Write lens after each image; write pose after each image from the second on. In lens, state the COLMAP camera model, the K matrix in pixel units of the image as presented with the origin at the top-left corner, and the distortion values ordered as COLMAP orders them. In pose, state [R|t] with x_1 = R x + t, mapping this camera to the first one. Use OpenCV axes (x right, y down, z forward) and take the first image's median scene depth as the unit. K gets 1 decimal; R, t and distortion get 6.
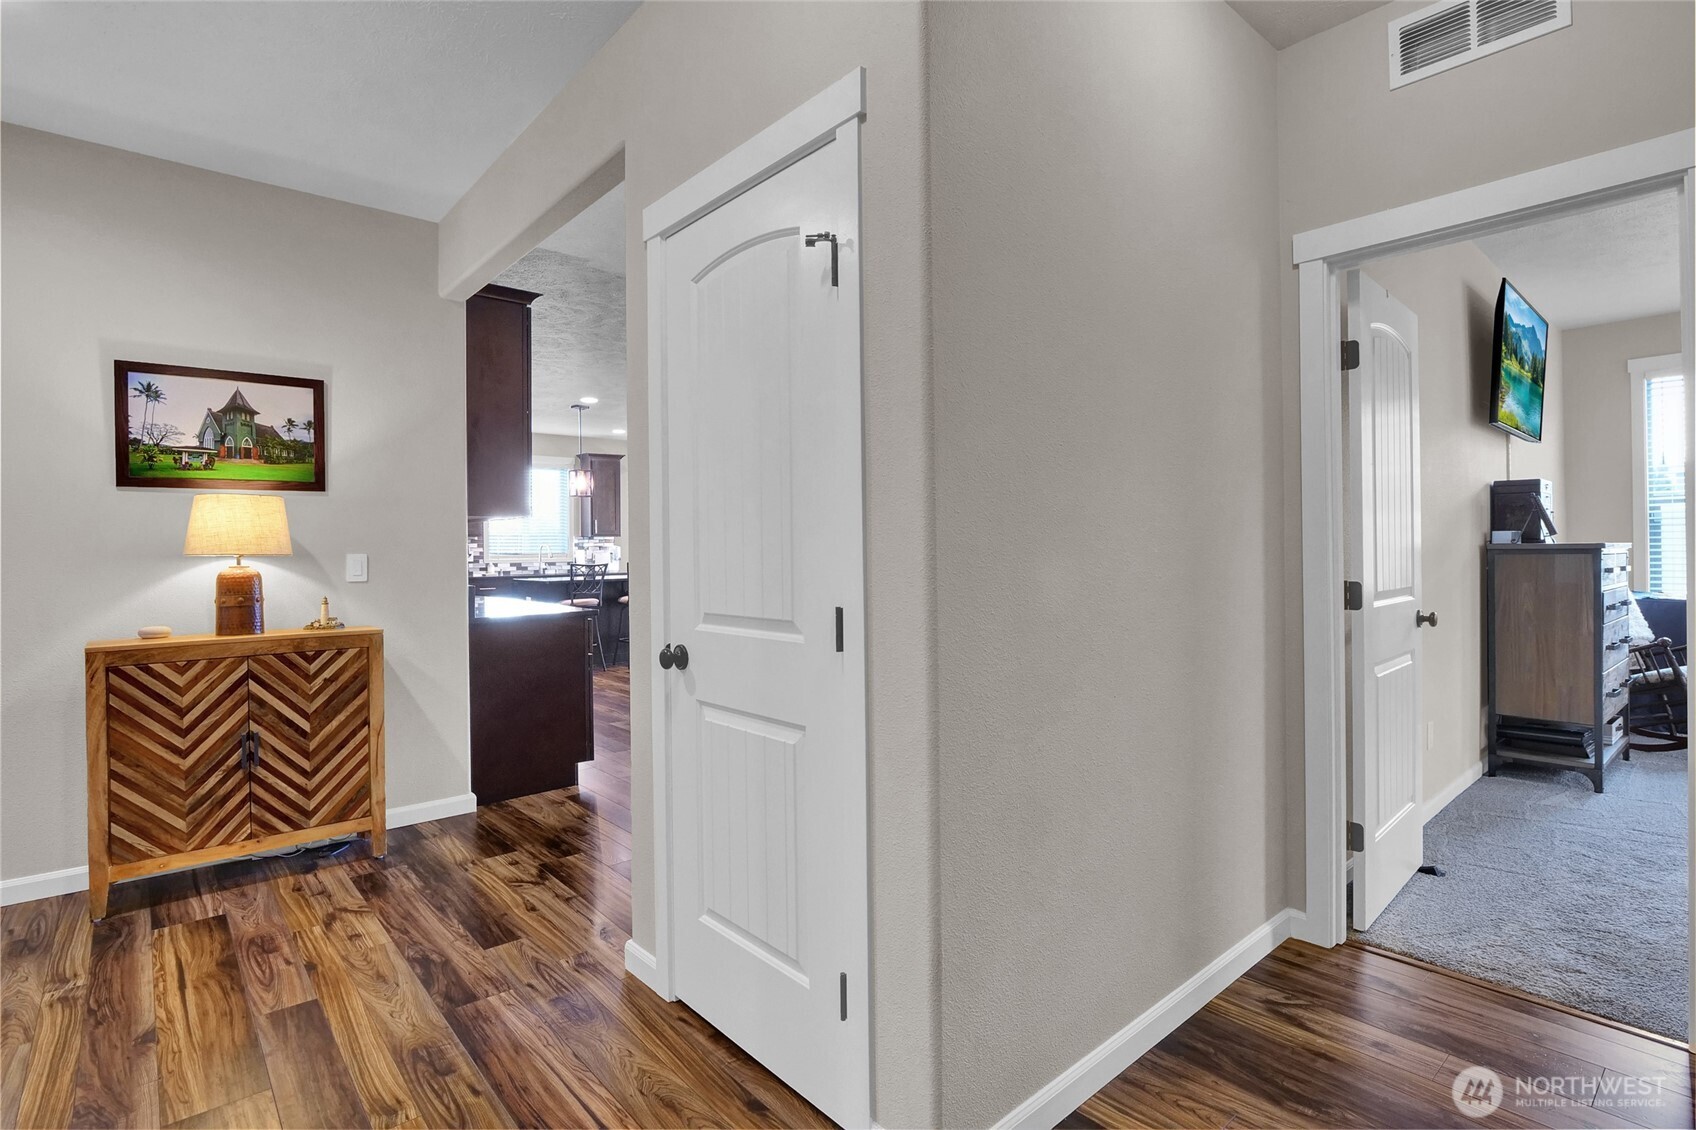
lens RADIAL K [[831.4, 0, 847.7], [0, 831.4, 549.6], [0, 0, 1]] dist [-0.007868, 0.000029]
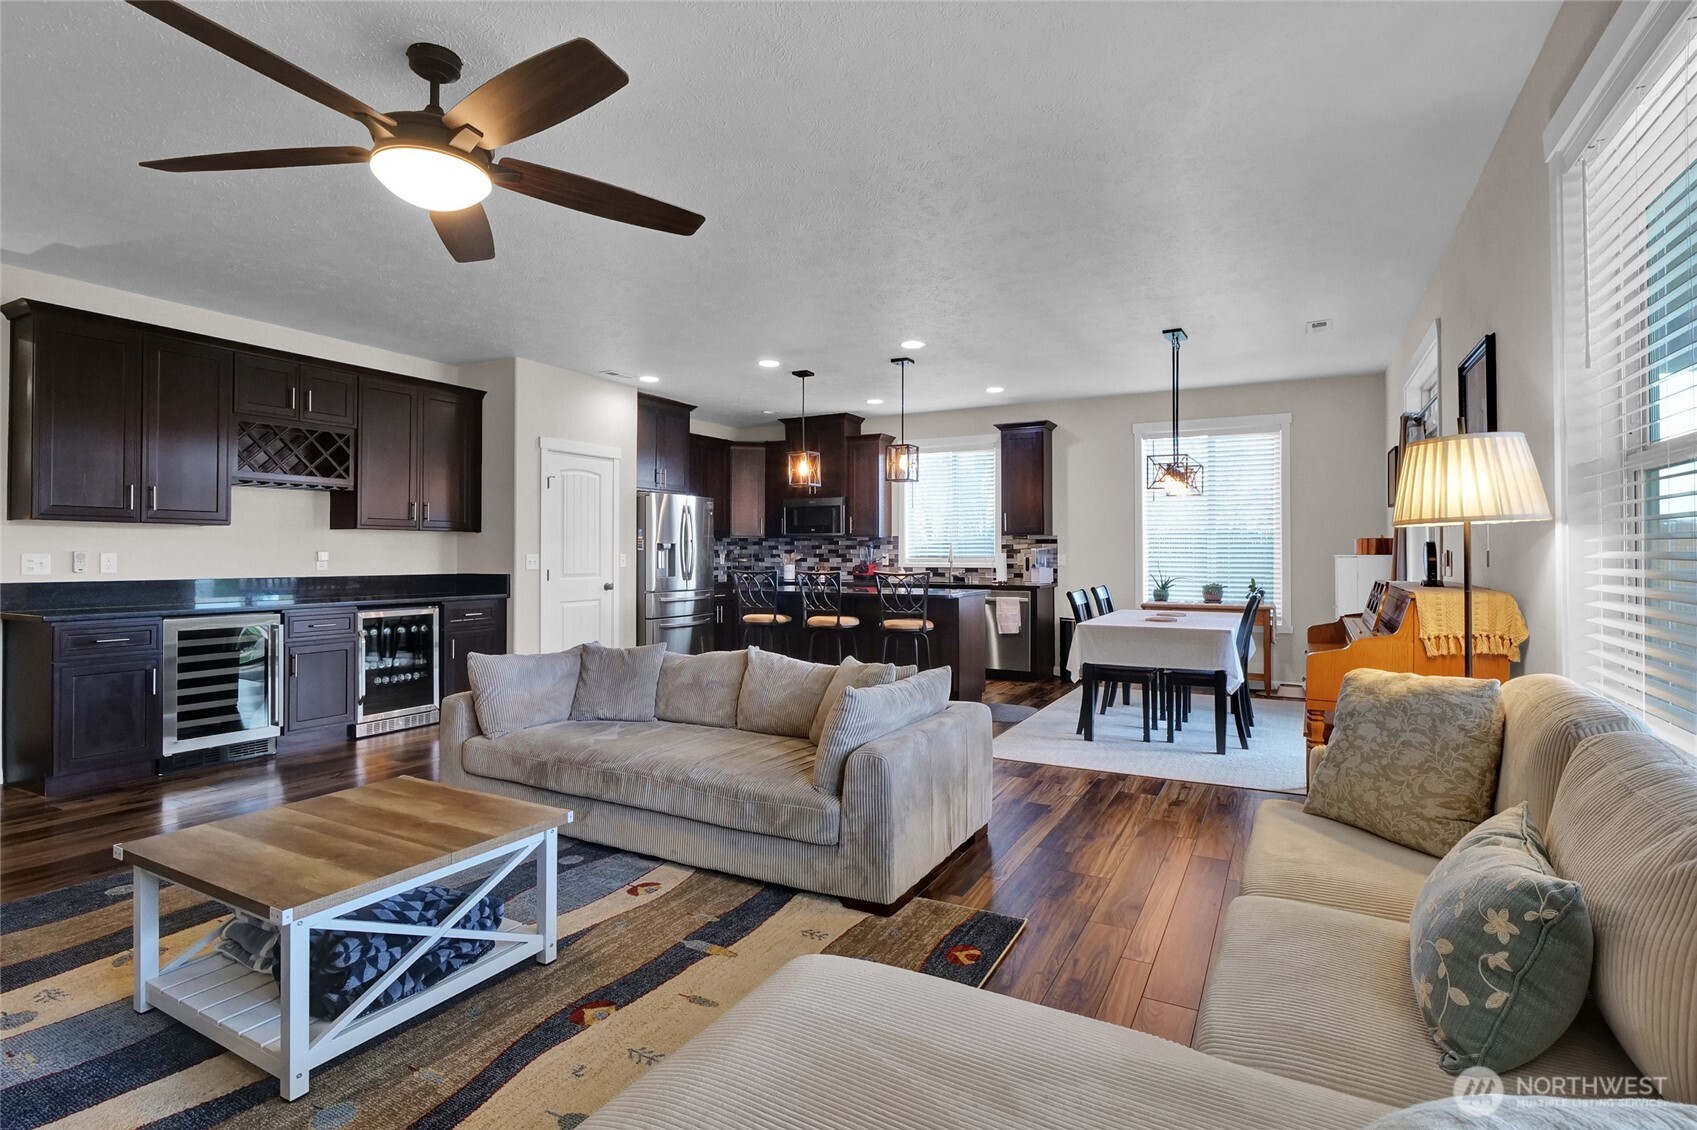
lens RADIAL K [[831.9, 0, 848.2], [0, 831.9, 549.6], [0, 0, 1]] dist [-0.007868, 0.000029]
pose [[0.343323, 0.002268, -0.939215, 0.362386], [-0.003841, 0.999992, 0.001011, -0.003012], [0.939210, 0.003260, 0.343329, 0.647454]]
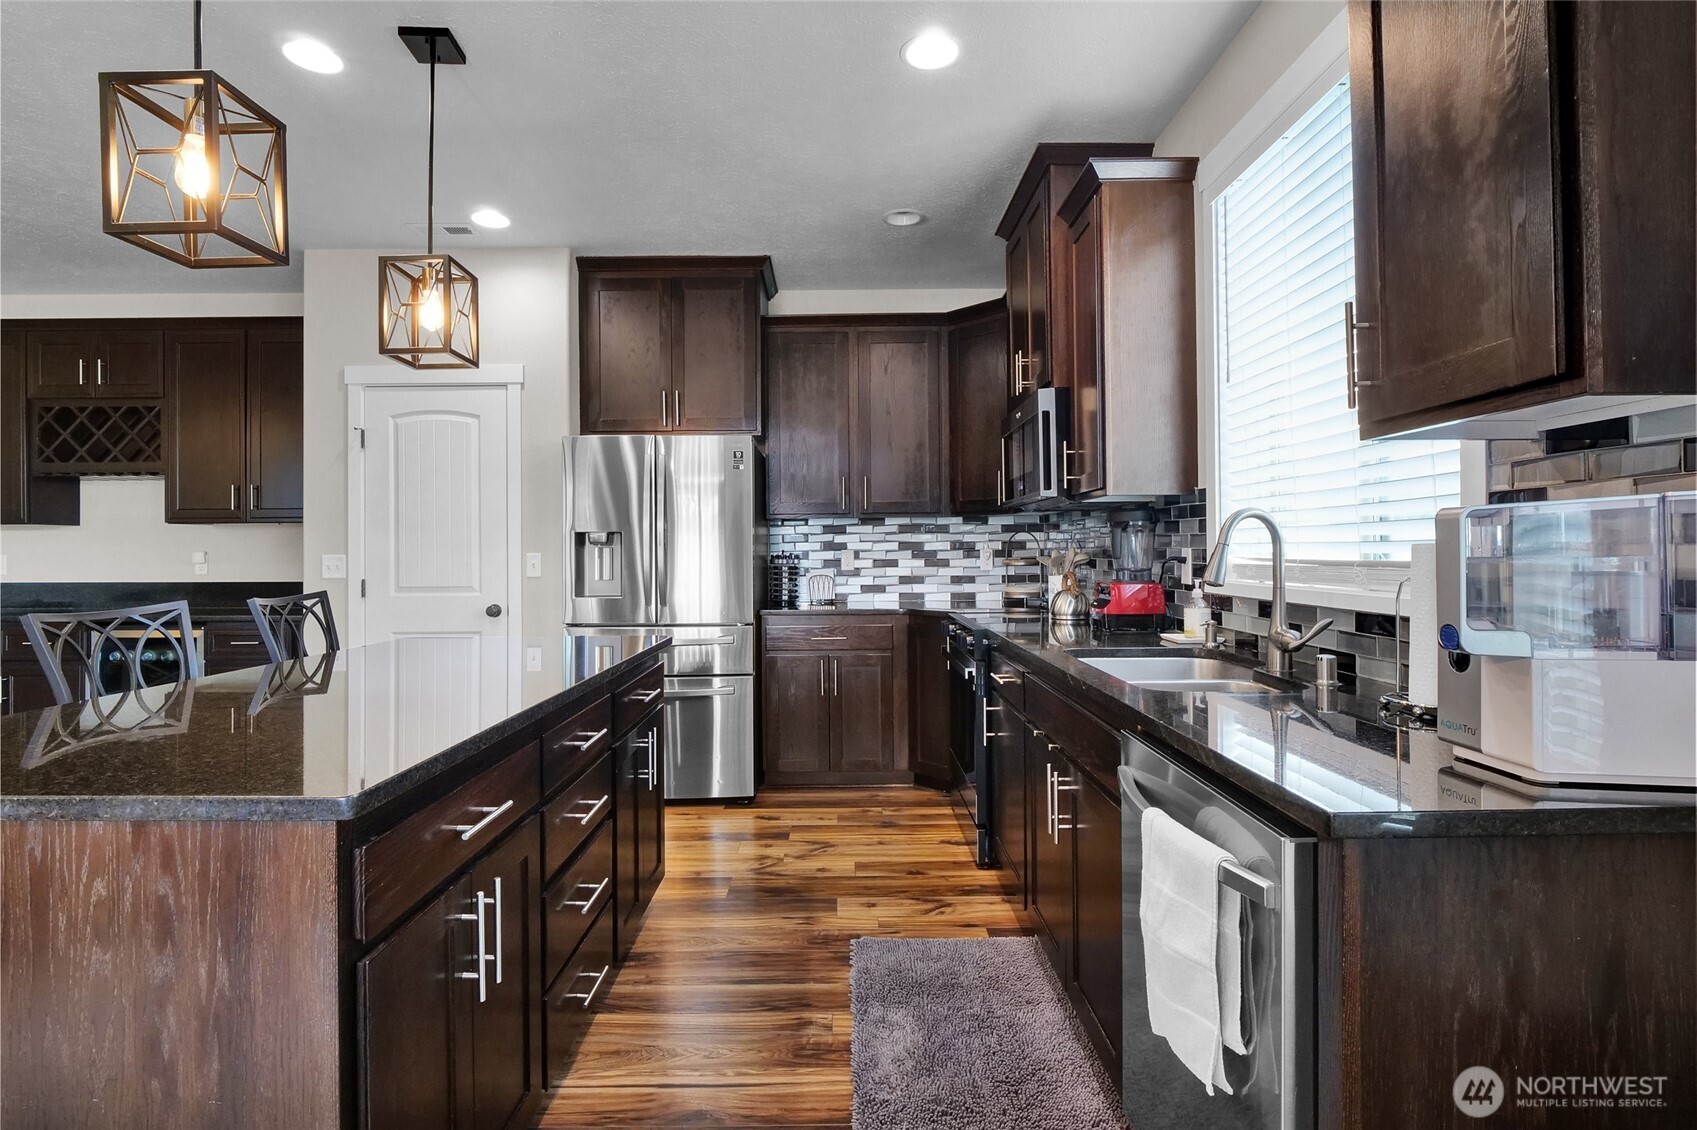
lens RADIAL K [[831.9, 0, 848.2], [0, 831.9, 549.6], [0, 0, 1]] dist [-0.007868, 0.000029]
pose [[-0.658785, 0.009476, -0.752272, -0.171871], [0.009290, 0.999947, 0.004460, 0.000421], [0.752274, -0.004051, -0.658838, 1.081113]]
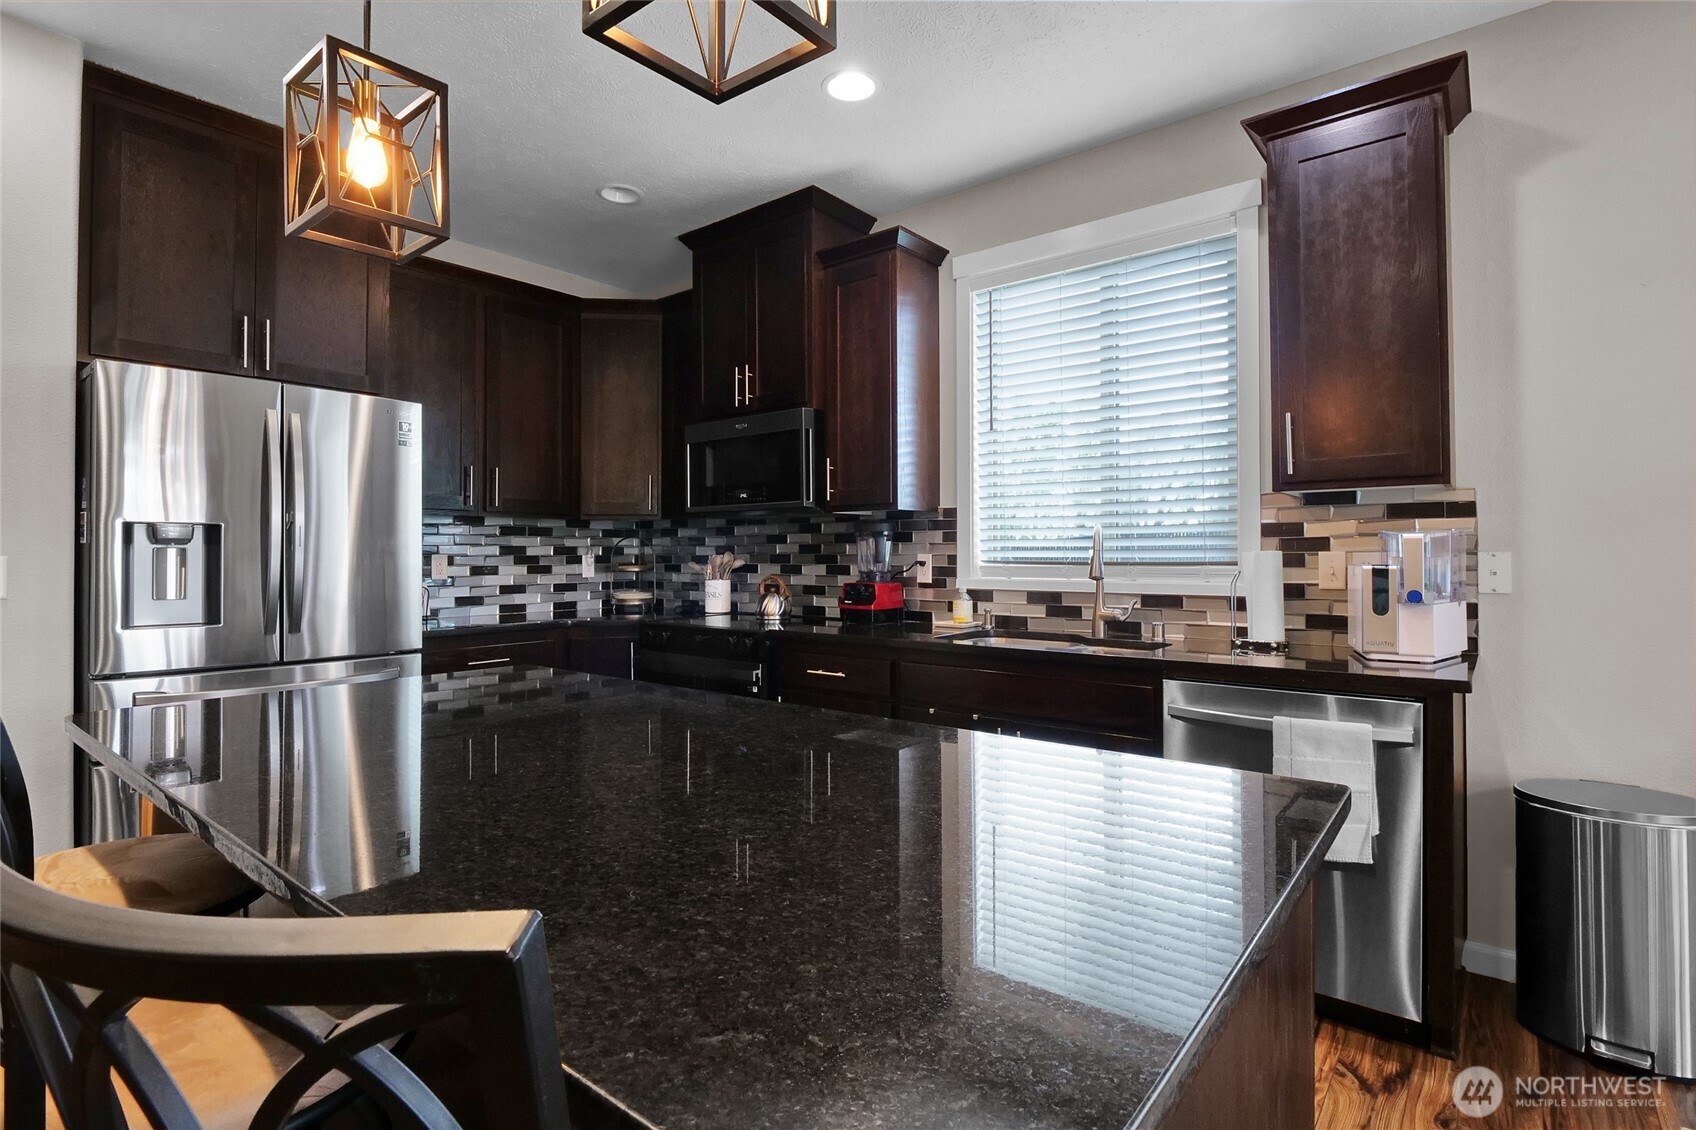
lens RADIAL K [[810.9, 0, 858.1], [0, 810.9, 546.9], [0, 0, 1]] dist [-0.020854, -0.000576]
pose [[0.179361, -0.003886, -0.983776, -0.125778], [0.000137, 0.999992, -0.003925, 0.000573], [0.983783, 0.000569, 0.179360, 0.899049]]
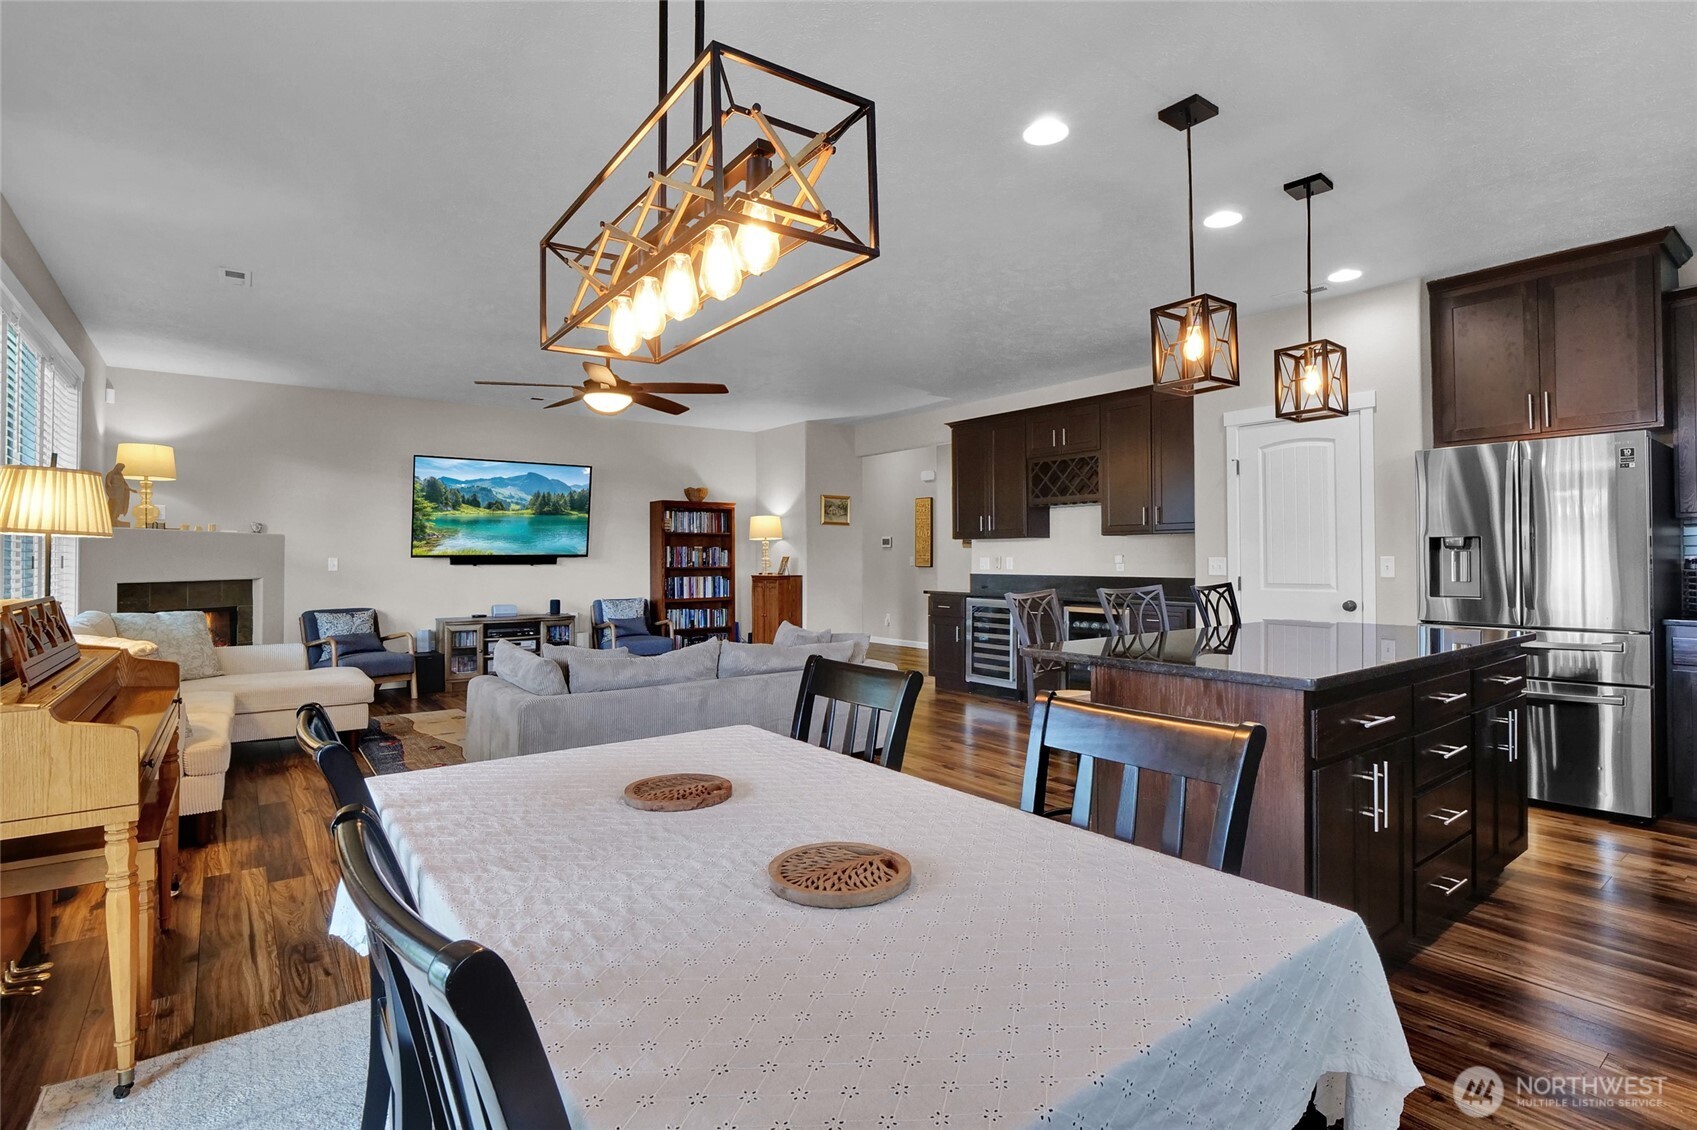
lens RADIAL K [[831.9, 0, 848.2], [0, 831.9, 549.6], [0, 0, 1]] dist [-0.007868, 0.000029]
pose [[-0.997419, 0.016985, 0.069768, -0.113711], [0.016425, 0.999828, -0.008593, -0.001785], [-0.069902, -0.007425, -0.997526, 1.171580]]
